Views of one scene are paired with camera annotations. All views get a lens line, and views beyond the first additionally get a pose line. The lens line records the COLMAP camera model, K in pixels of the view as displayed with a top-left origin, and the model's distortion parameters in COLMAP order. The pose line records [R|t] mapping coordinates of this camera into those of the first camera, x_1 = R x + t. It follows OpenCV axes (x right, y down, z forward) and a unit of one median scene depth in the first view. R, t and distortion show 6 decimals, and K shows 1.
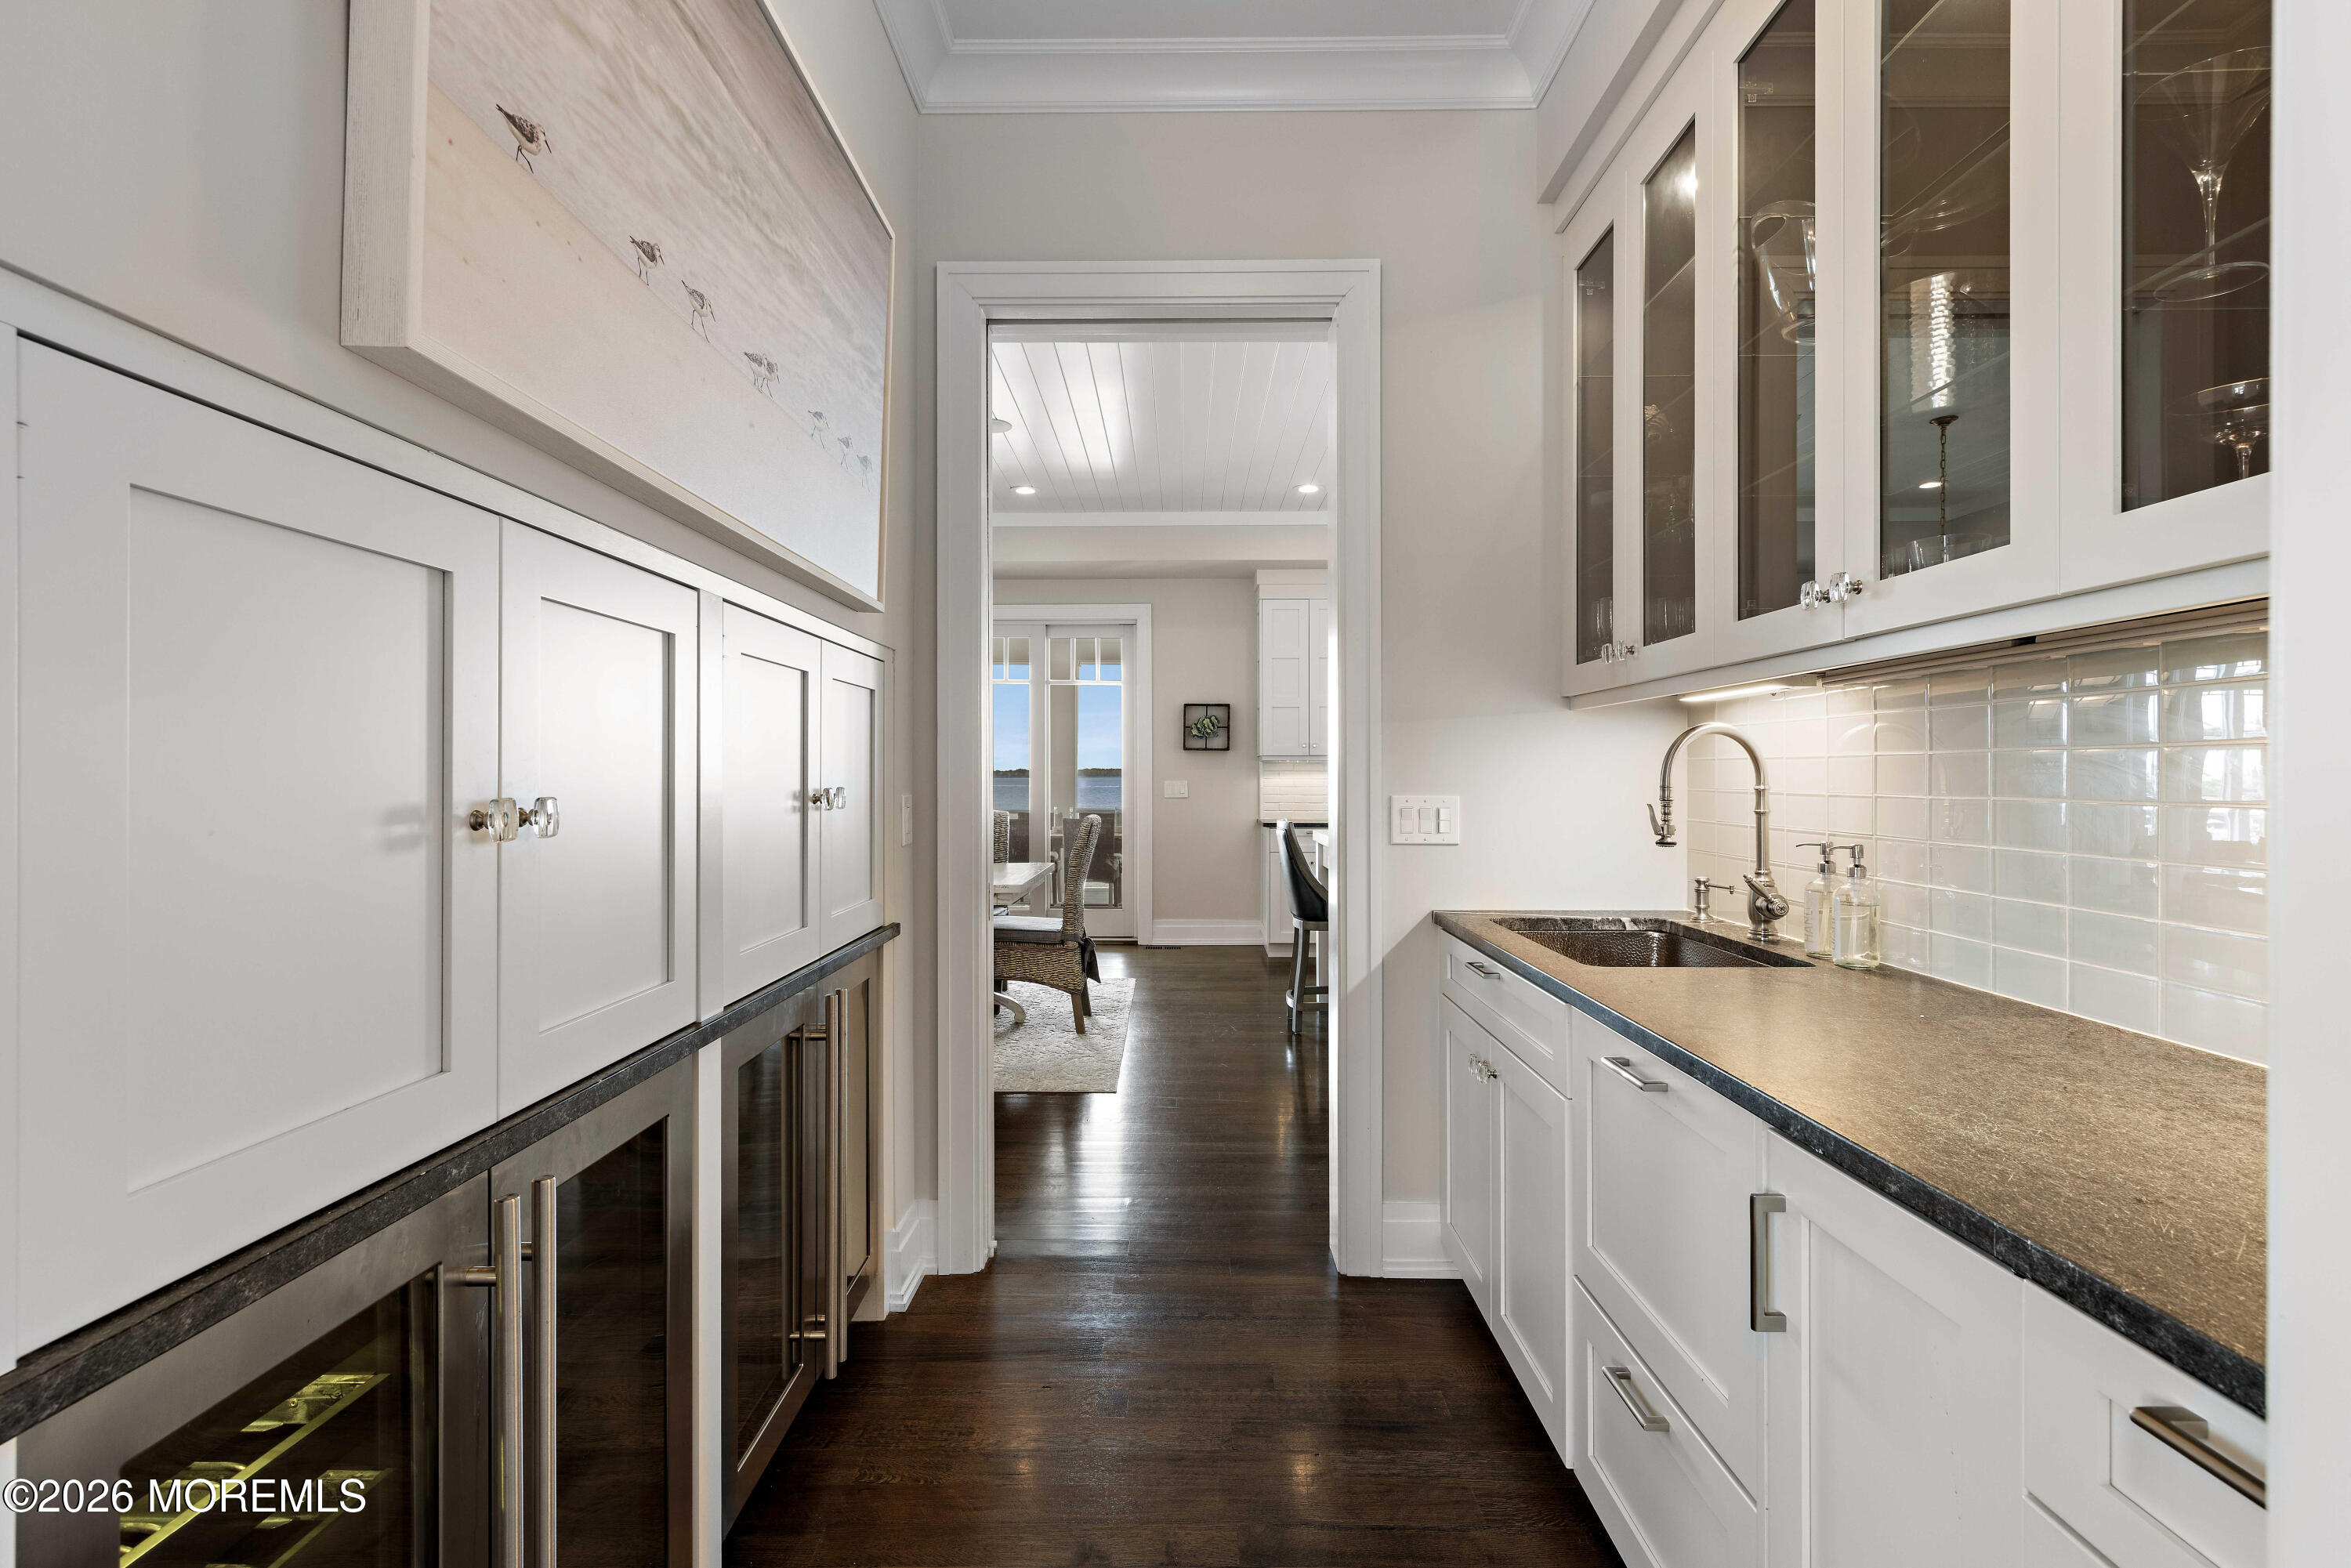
lens RADIAL K [[1135.3, 0, 1175.5], [0, 1135.3, 784.0], [0, 0, 1]] dist [0.000770, 0.000086]
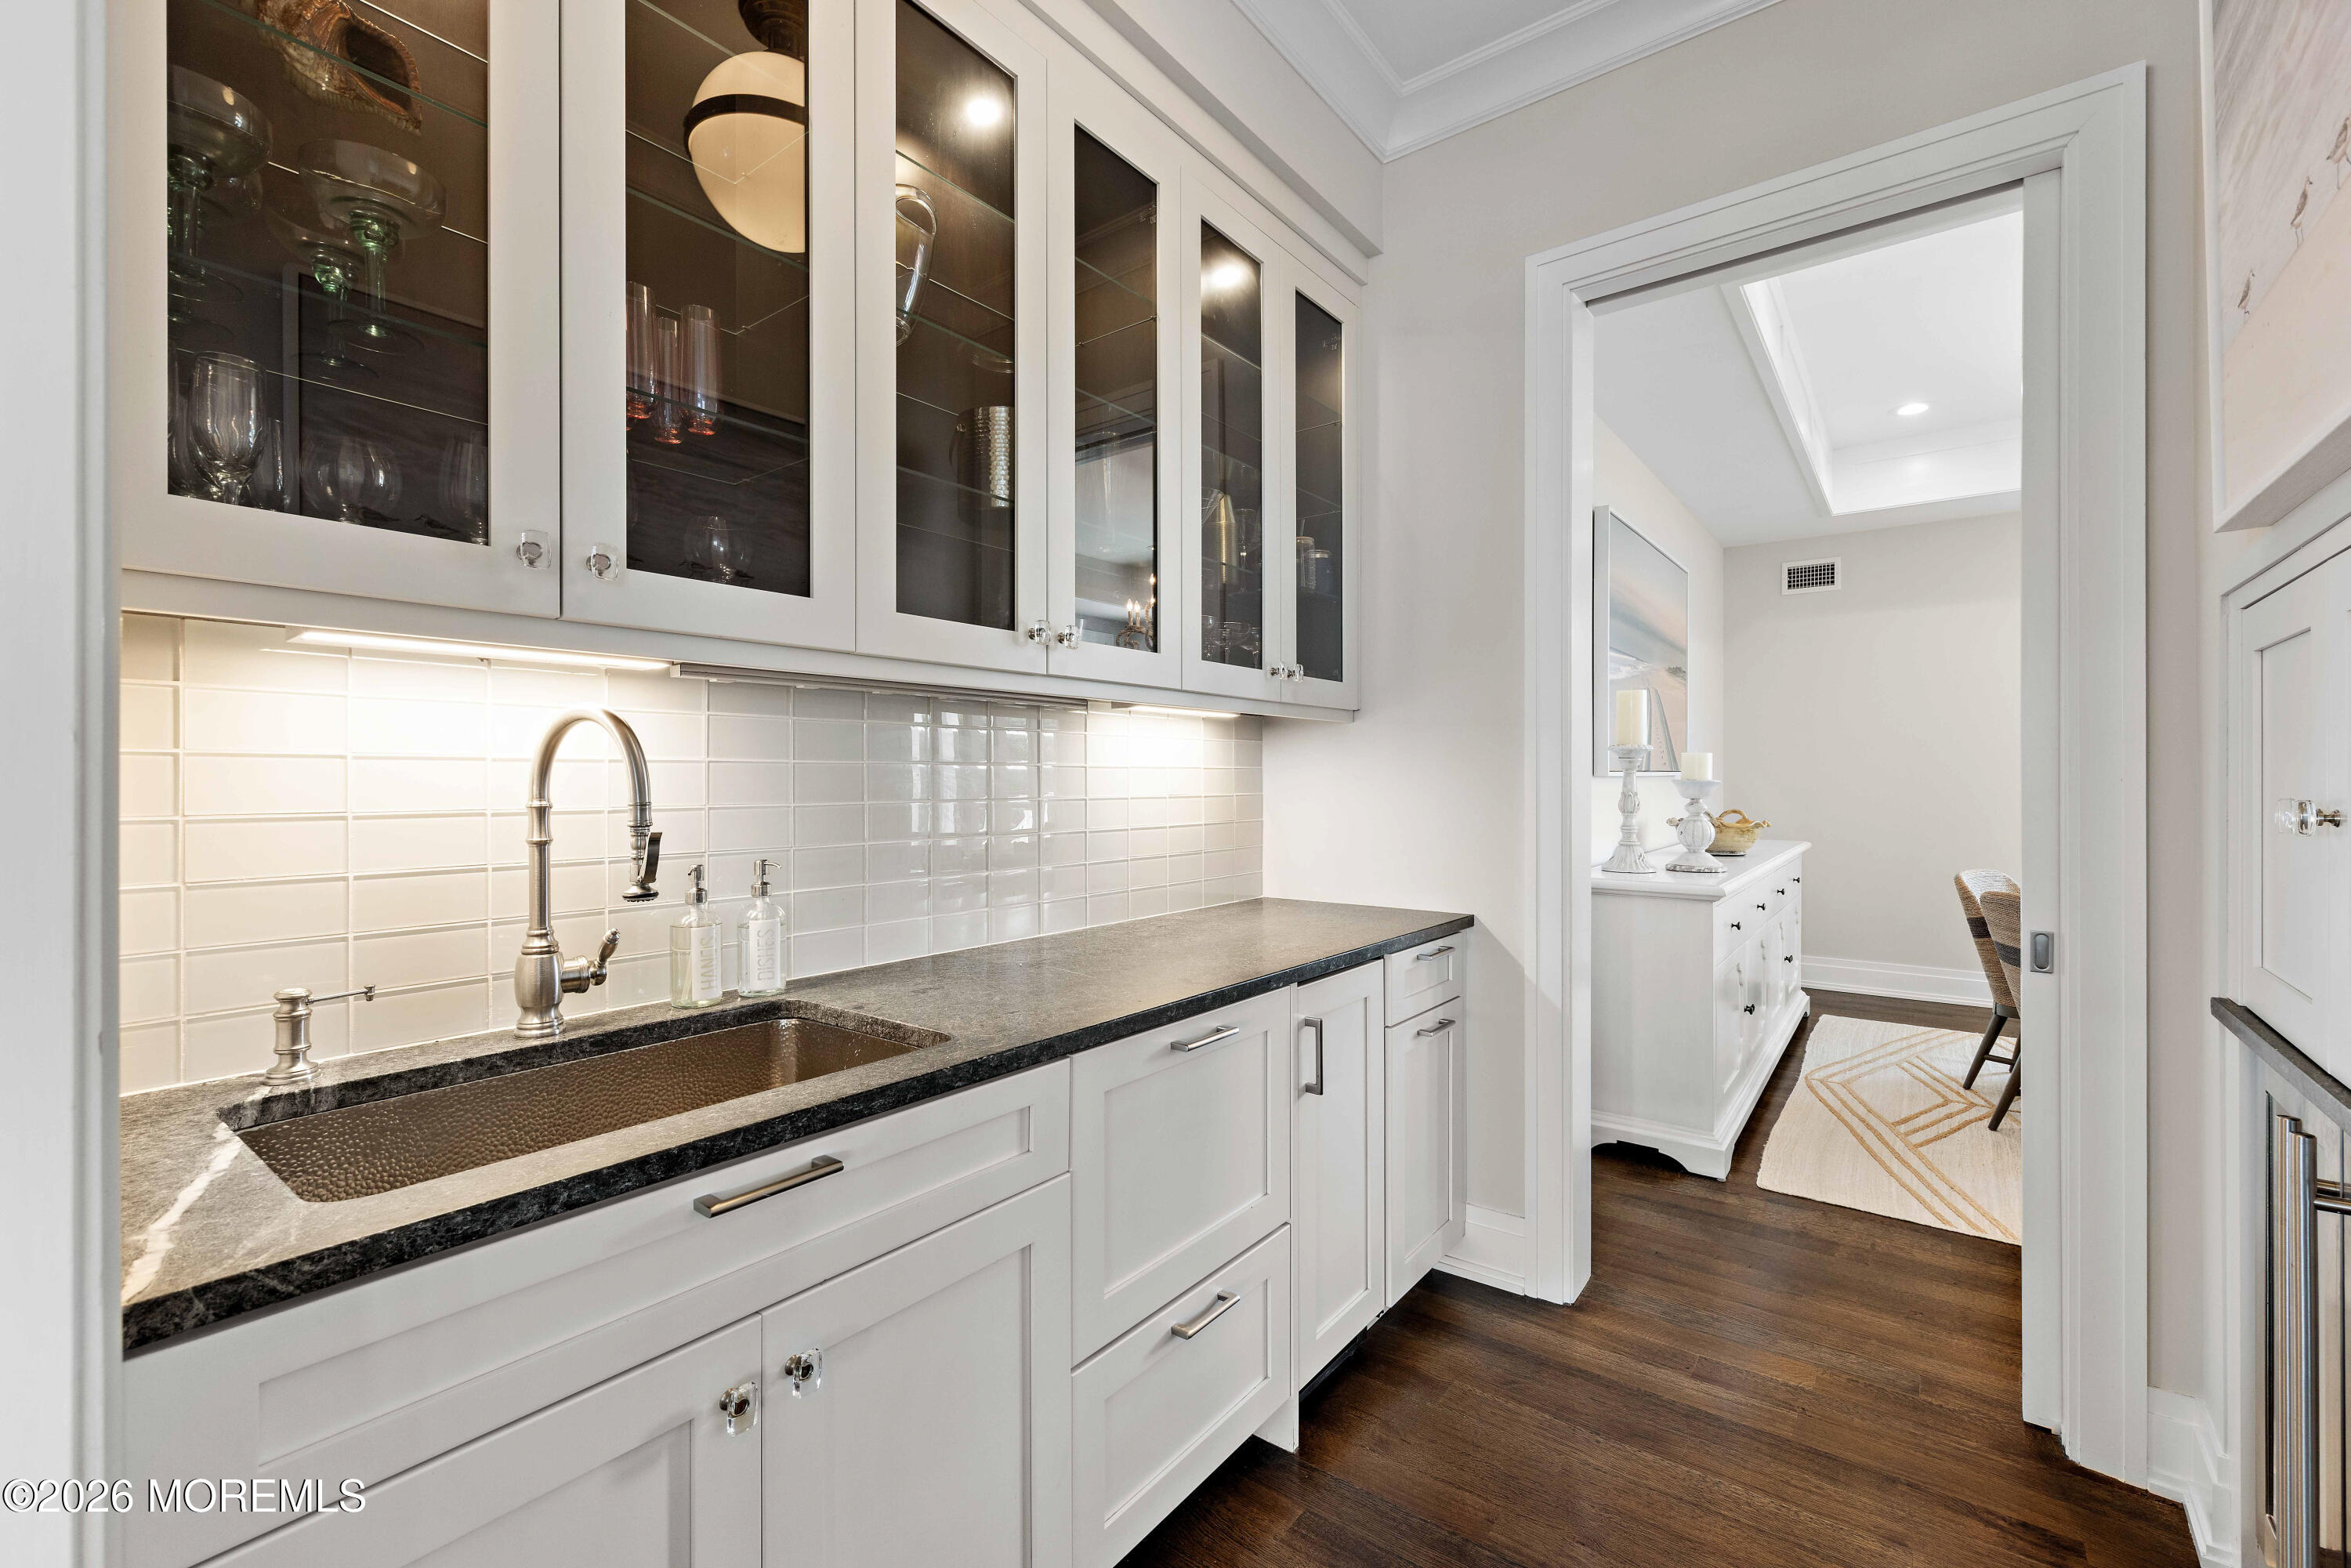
lens RADIAL K [[995.5, 0, 1185.8], [0, 995.5, 779.4], [0, 0, 1]] dist [0.000949, 0.000133]
pose [[-0.800699, 0.010165, 0.598981, -0.050685], [0.015847, 0.999866, 0.004215, -0.003014], [-0.598858, 0.012867, -0.800752, 0.458586]]
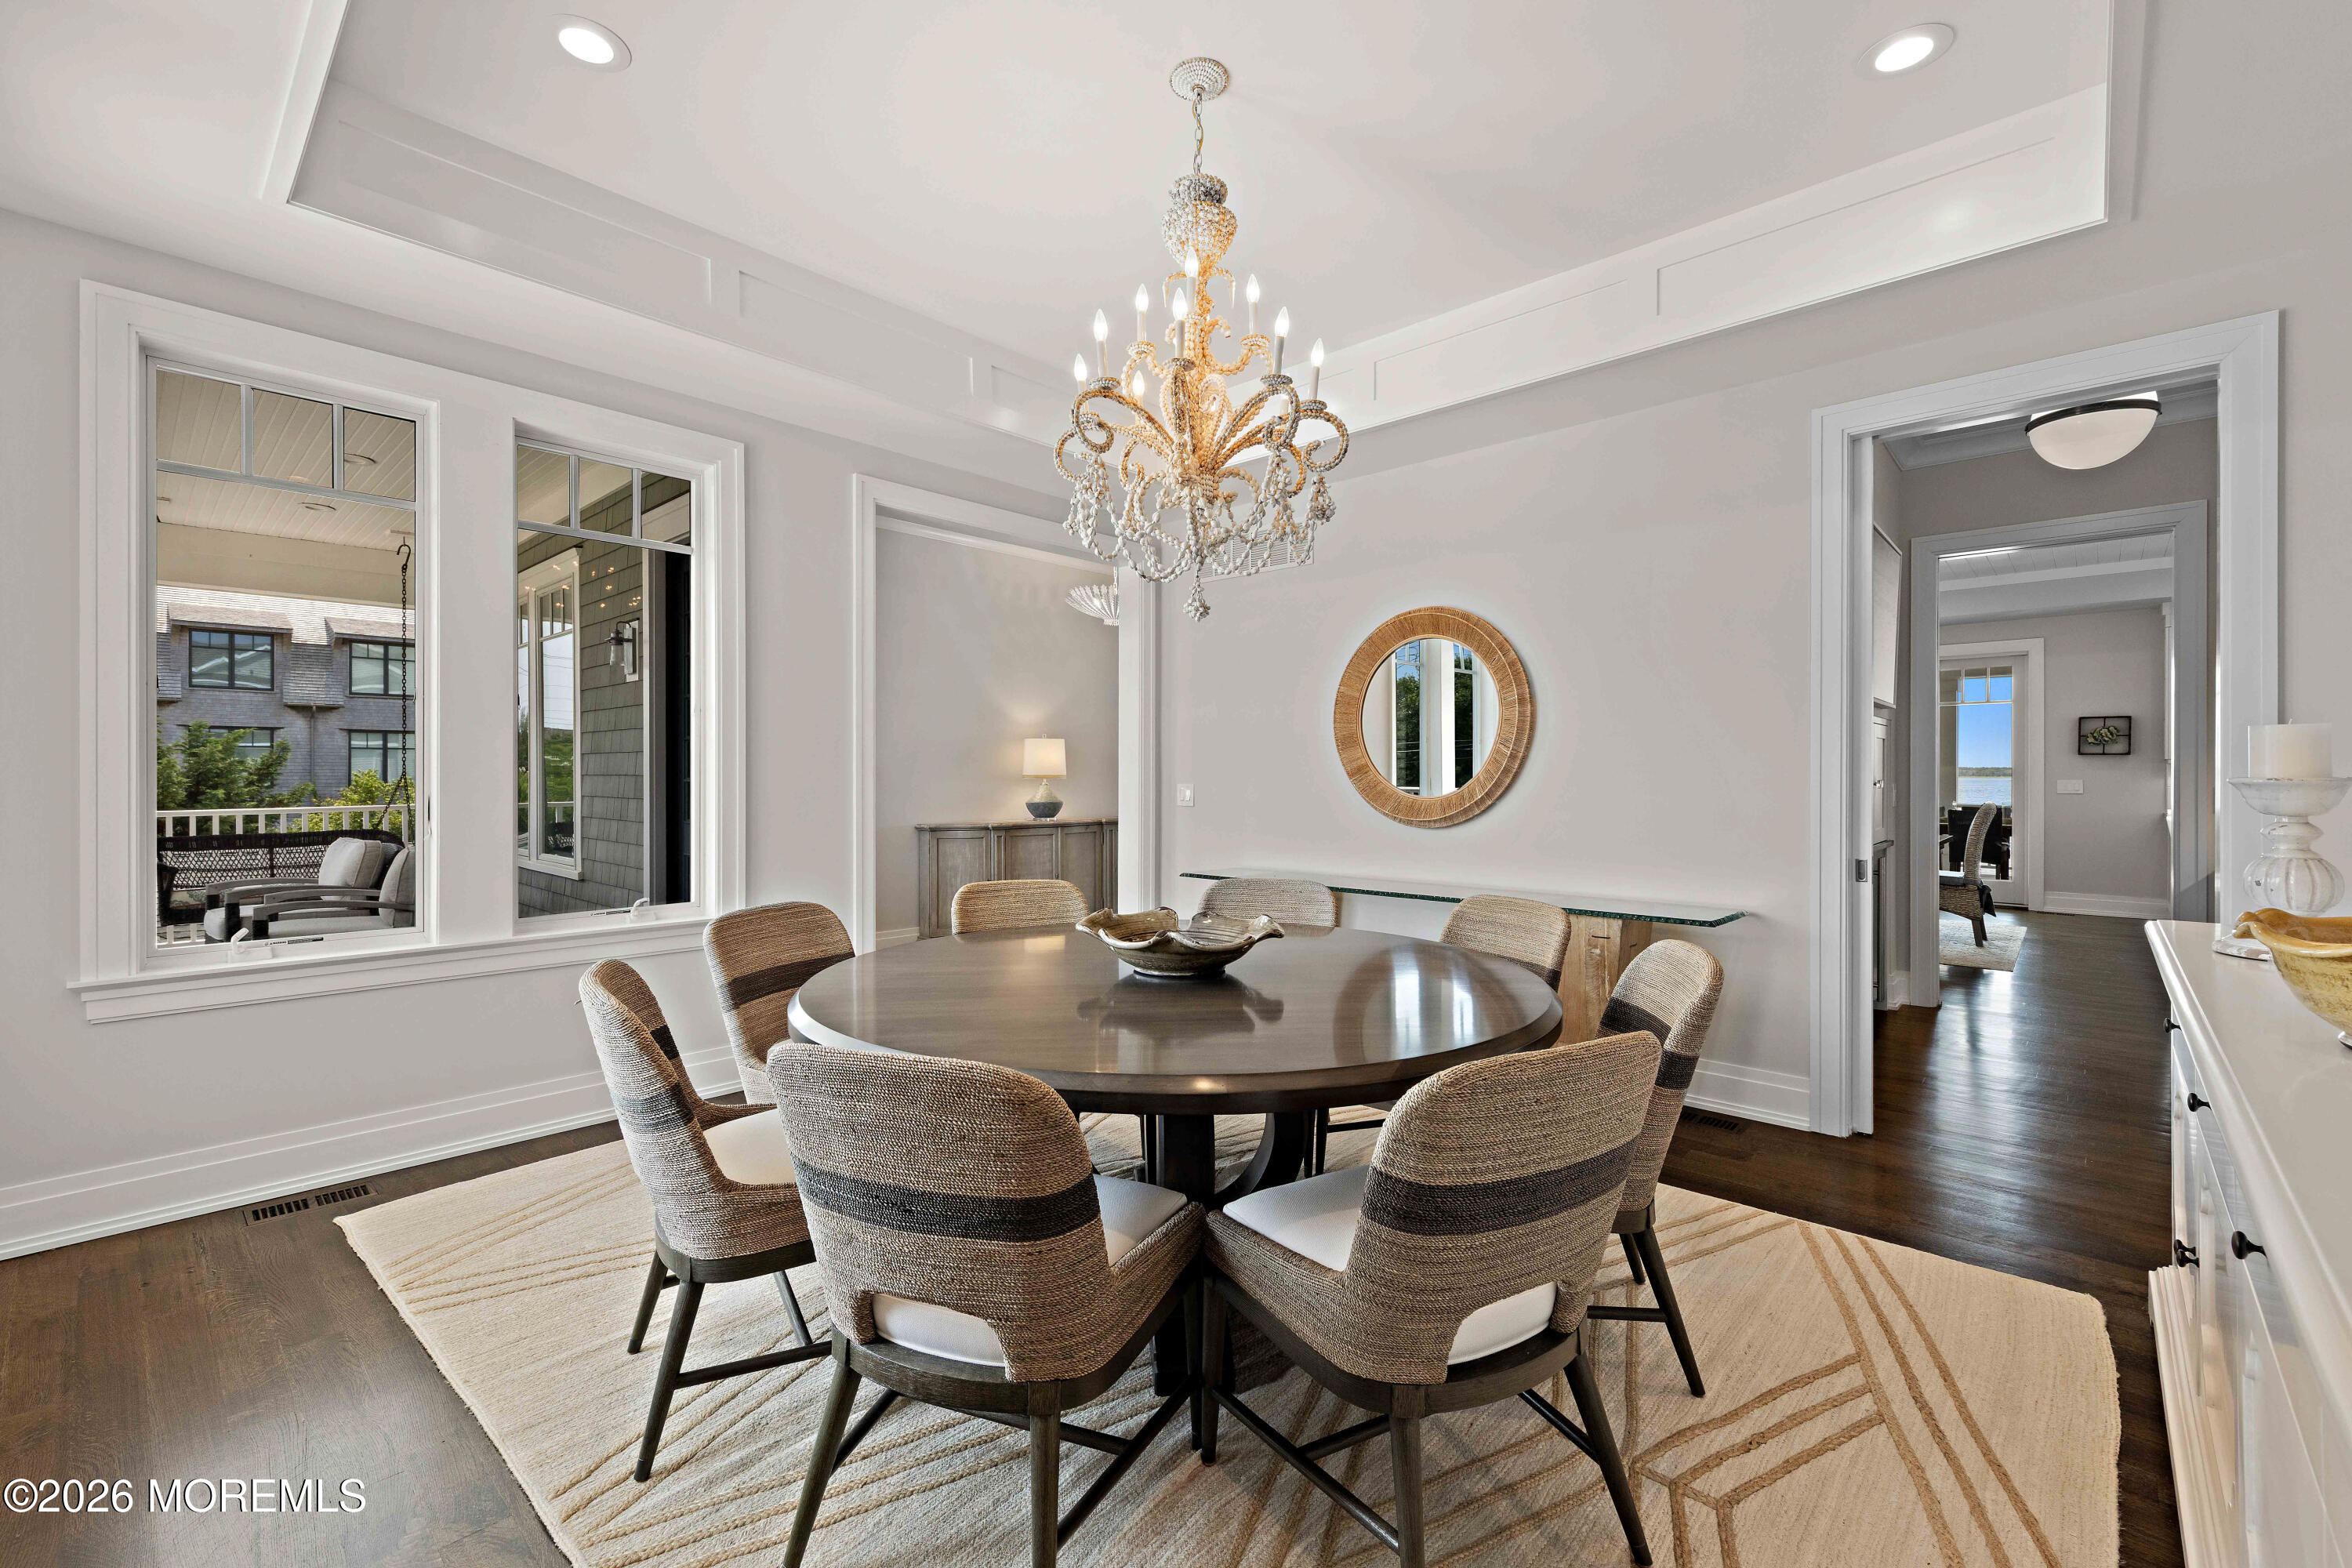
lens RADIAL K [[995.9, 0, 1186.3], [0, 995.9, 779.4], [0, 0, 1]] dist [0.000949, 0.000133]
pose [[0.742576, 0.001175, -0.669761, 0.018429], [-0.004536, 0.999984, -0.003276, 0.006480], [0.669747, 0.005470, 0.742569, -0.651516]]
